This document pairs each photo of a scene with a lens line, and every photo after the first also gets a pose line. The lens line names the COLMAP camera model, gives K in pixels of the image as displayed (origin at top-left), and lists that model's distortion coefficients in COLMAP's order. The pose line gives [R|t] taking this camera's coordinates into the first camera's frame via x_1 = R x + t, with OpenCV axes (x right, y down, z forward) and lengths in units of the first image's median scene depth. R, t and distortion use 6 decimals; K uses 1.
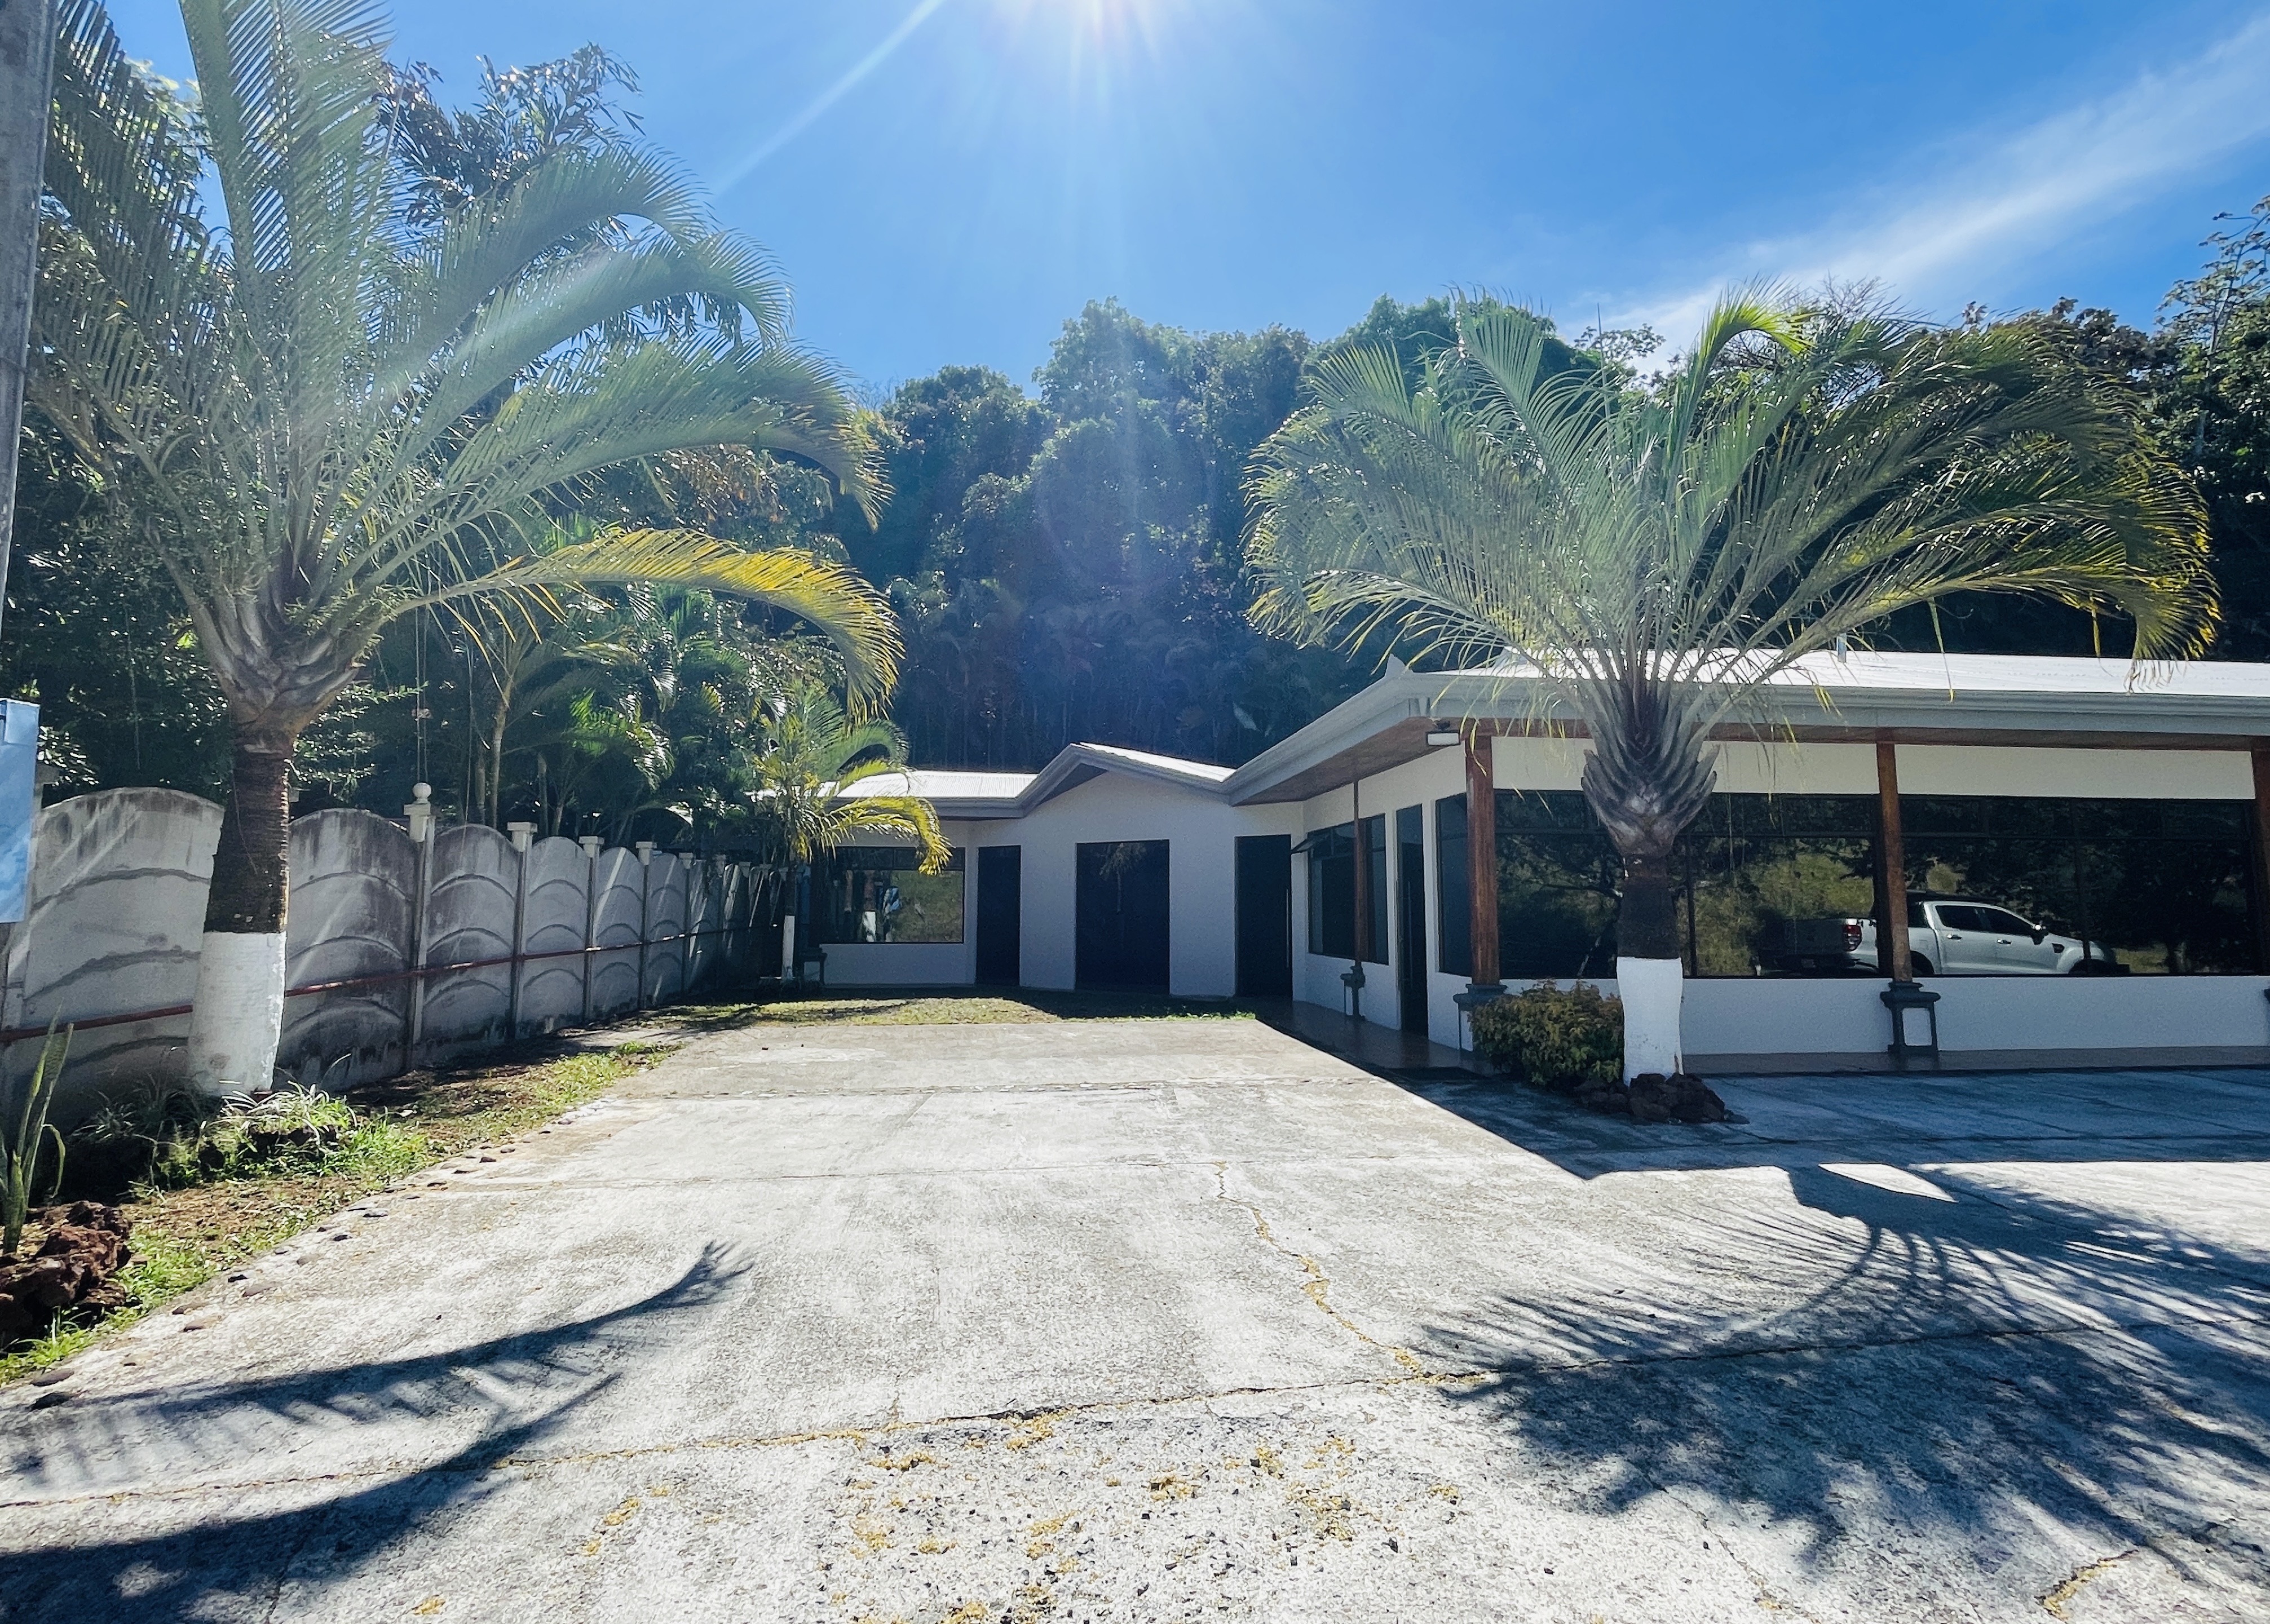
lens RADIAL K [[1202.4, 0, 1127.3], [0, 1202.4, 778.5], [0, 0, 1]] dist [0.002888, -0.003838]
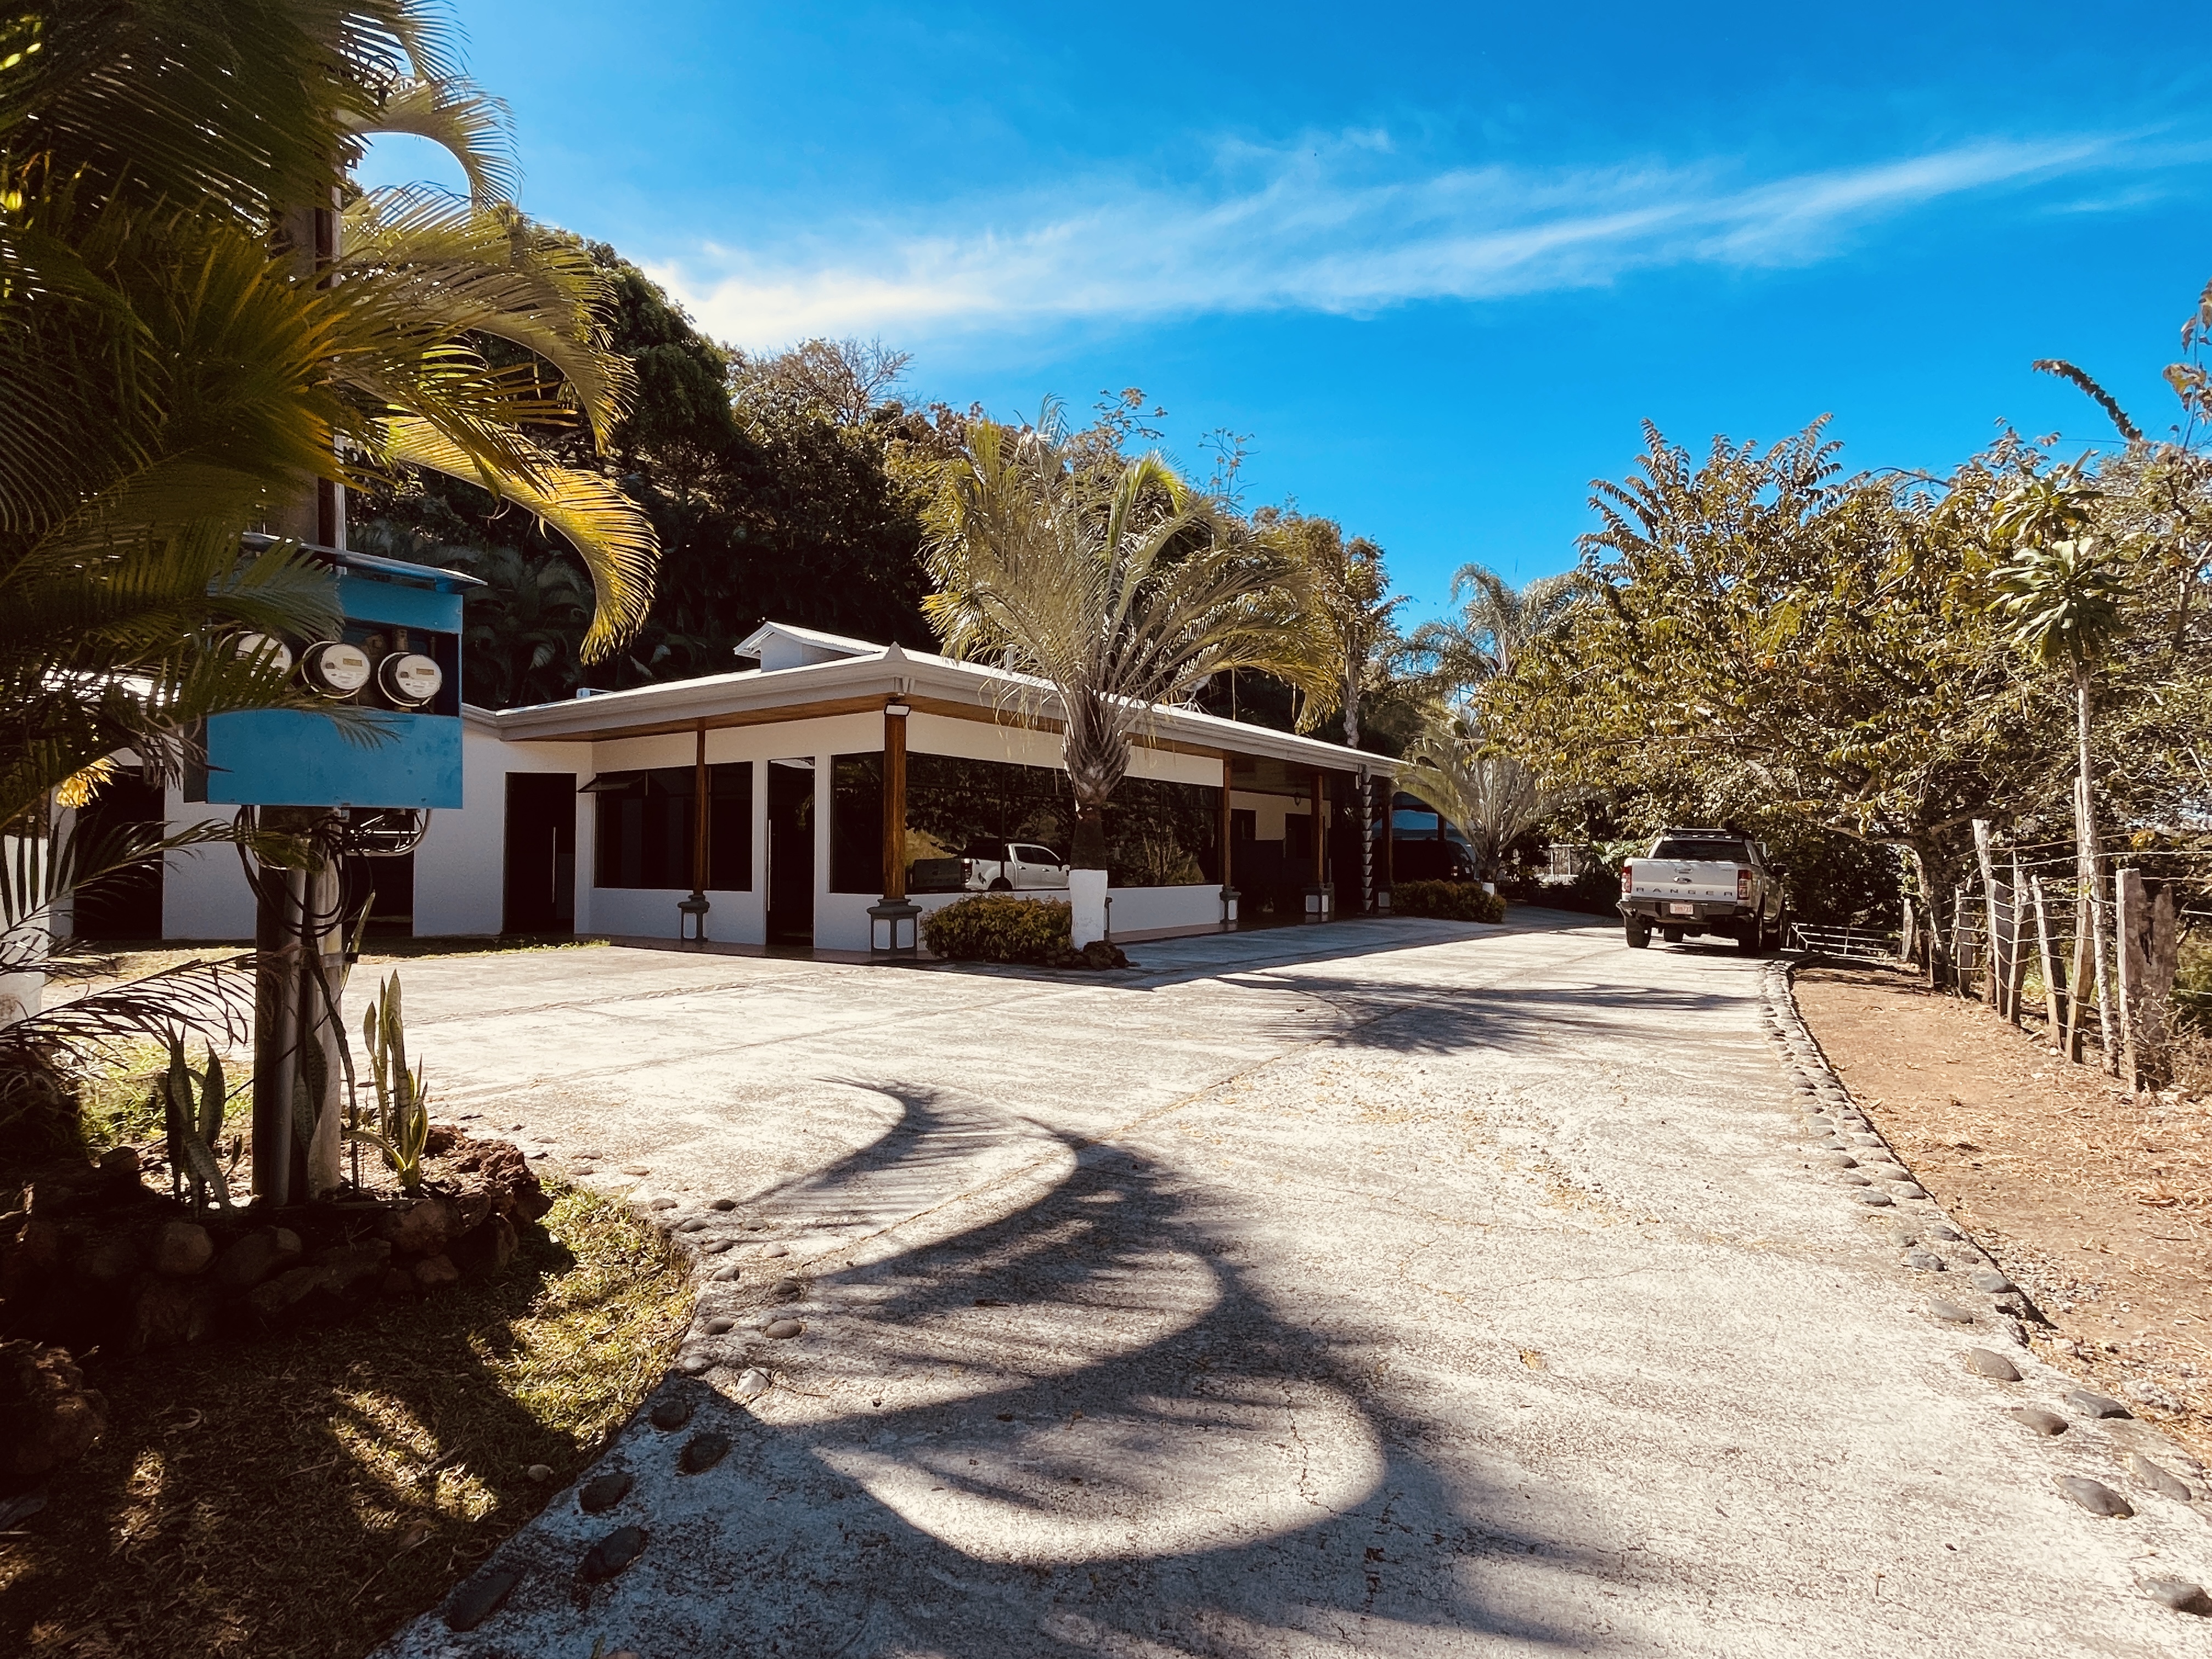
lens RADIAL K [[1147.0, 0, 1145.0], [0, 1147.0, 828.2], [0, 0, 1]] dist [-0.013805, 0.000461]
pose [[0.641299, 0.019732, 0.767037, -0.459526], [-0.082288, 0.995672, 0.043186, 0.016311], [-0.762866, -0.090813, 0.640148, -0.008882]]
